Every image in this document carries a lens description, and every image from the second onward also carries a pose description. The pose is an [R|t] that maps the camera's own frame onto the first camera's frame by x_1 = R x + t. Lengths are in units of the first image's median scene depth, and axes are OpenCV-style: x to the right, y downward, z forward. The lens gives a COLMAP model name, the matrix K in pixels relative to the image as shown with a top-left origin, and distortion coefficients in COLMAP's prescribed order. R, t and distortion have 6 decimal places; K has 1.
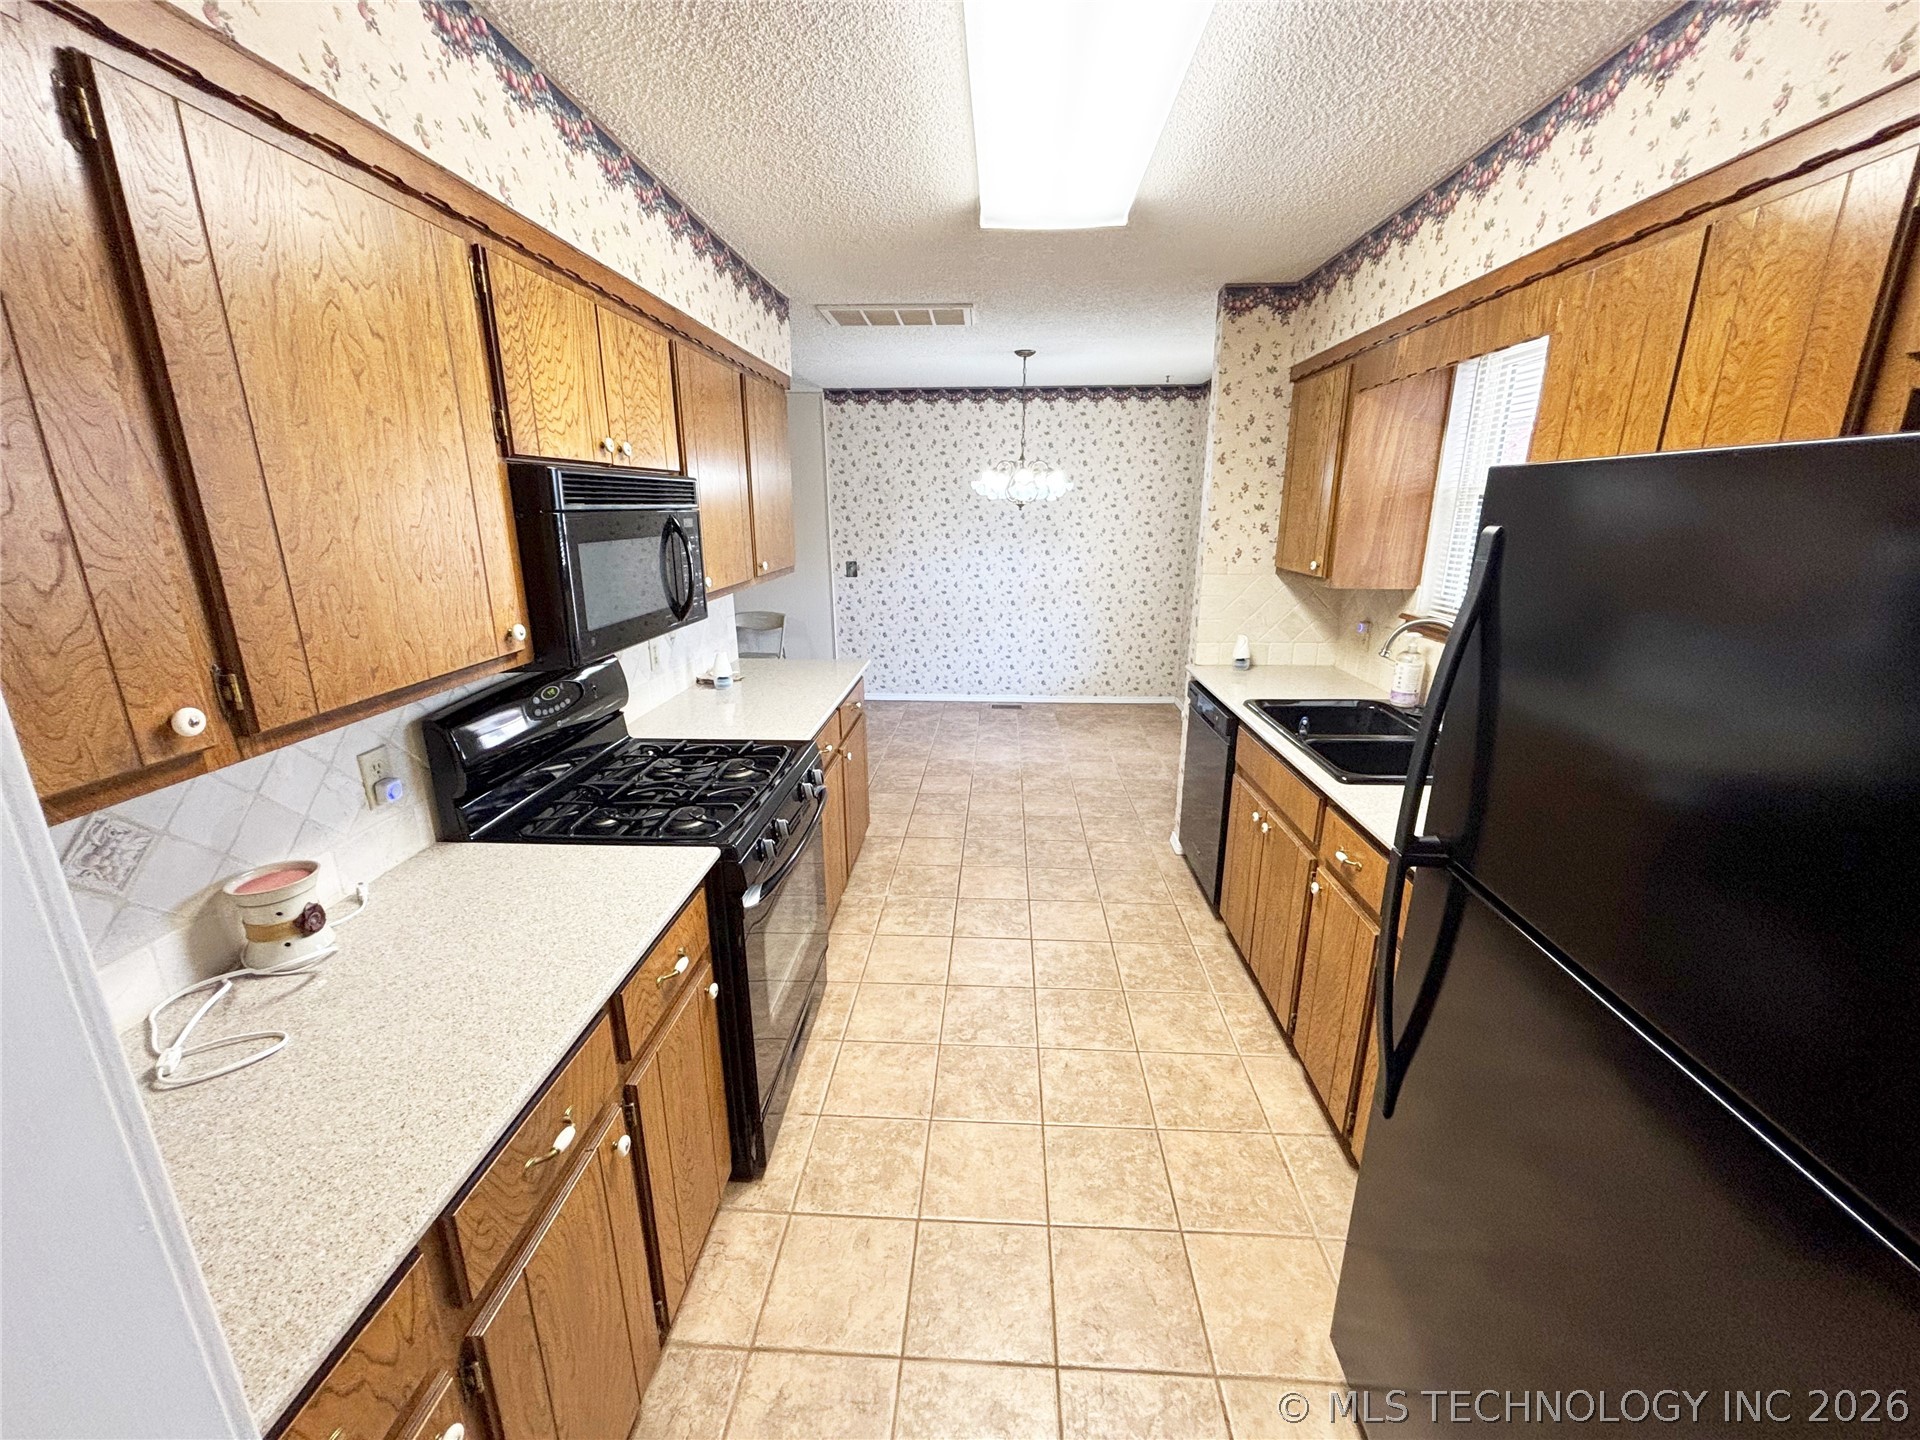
lens RADIAL K [[763.9, 0, 959.5], [0, 763.9, 716.2], [0, 0, 1]] dist [0.002019, 0.000120]
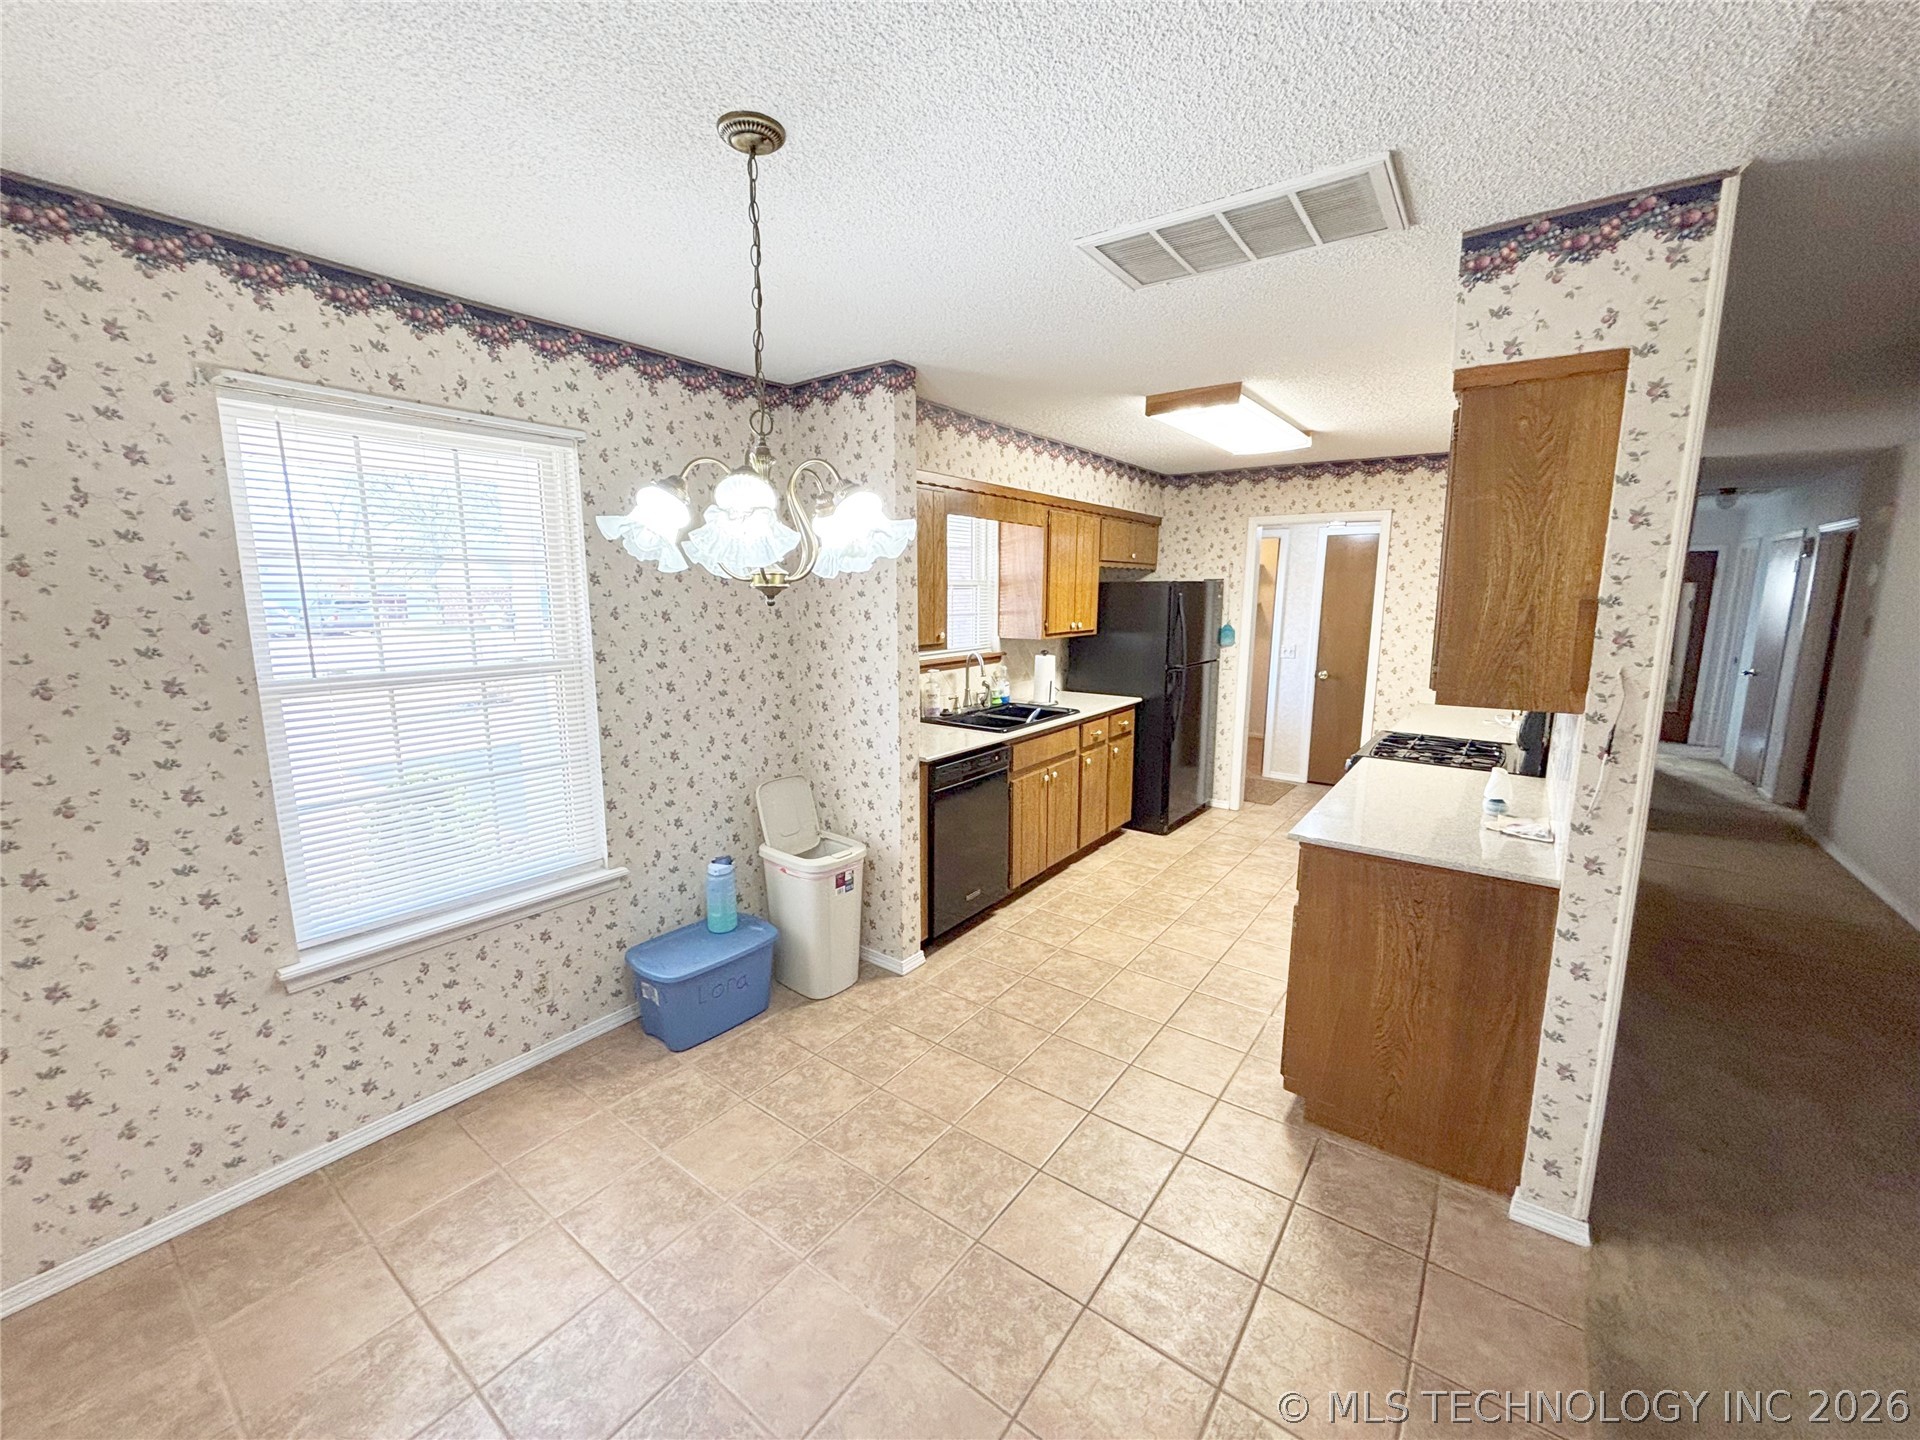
lens RADIAL K [[763.9, 0, 959.8], [0, 763.9, 717.1], [0, 0, 1]] dist [0.002019, 0.000120]
pose [[-0.834537, -0.091578, 0.543288, -0.228325], [0.147337, 0.913080, 0.380233, -0.444869], [-0.530886, 0.397365, -0.748505, 1.603864]]
